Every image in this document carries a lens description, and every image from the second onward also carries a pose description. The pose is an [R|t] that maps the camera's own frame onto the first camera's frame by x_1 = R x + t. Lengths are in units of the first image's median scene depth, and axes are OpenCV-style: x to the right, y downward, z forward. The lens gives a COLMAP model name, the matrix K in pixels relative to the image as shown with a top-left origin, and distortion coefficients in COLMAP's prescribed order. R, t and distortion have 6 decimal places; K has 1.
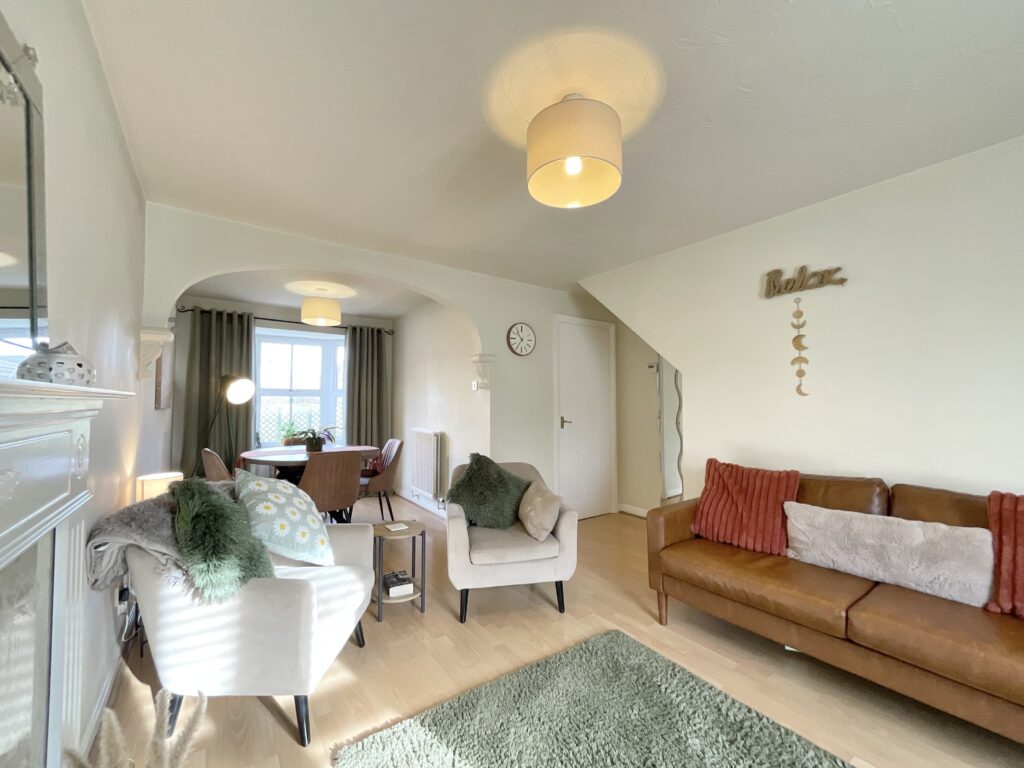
lens RADIAL K [[417.1, 0, 512.0], [0, 417.1, 384.0], [0, 0, 1]] dist [-0.002307, -0.000292]
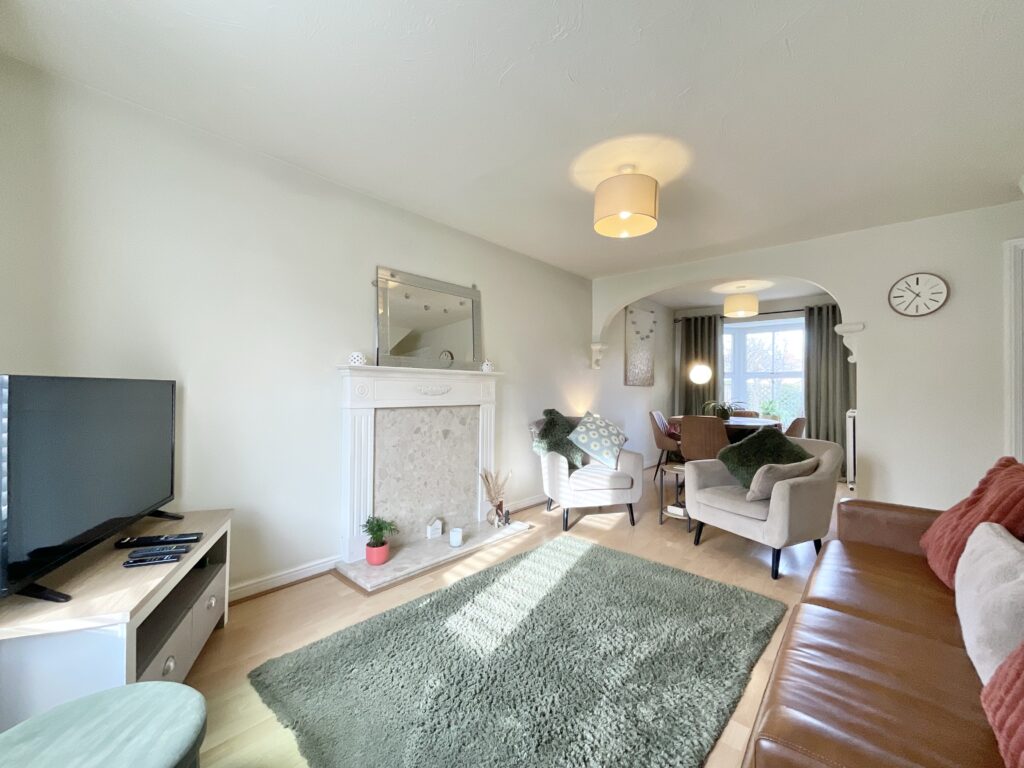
lens RADIAL K [[417.1, 0, 512.0], [0, 417.1, 384.0], [0, 0, 1]] dist [-0.002307, -0.000292]
pose [[0.219433, -0.006367, -0.975607, 0.605324], [0.032430, 0.999474, 0.000771, 0.031633], [0.975088, -0.031808, 0.219524, 0.103787]]
